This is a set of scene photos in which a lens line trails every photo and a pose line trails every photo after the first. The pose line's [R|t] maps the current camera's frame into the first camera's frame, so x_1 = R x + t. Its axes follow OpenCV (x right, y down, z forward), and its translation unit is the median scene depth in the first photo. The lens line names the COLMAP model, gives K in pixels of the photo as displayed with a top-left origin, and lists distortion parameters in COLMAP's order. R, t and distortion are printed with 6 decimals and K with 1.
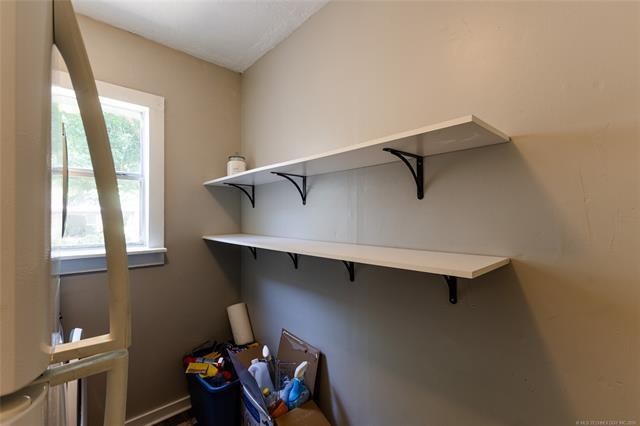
lens RADIAL K [[275.4, 0, 320.0], [0, 275.4, 213.0], [0, 0, 1]] dist [0.010975, 0.000001]
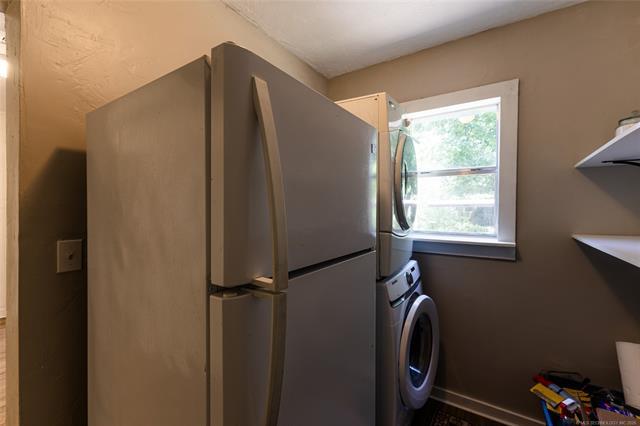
lens RADIAL K [[276.0, 0, 321.0], [0, 276.0, 207.9], [0, 0, 1]] dist [0.000129, -0.000099]
pose [[0.261805, 0.001253, -0.965120, 0.152891], [0.006907, 0.999971, 0.003171, 0.002630], [0.965096, -0.007496, 0.261789, 0.135040]]
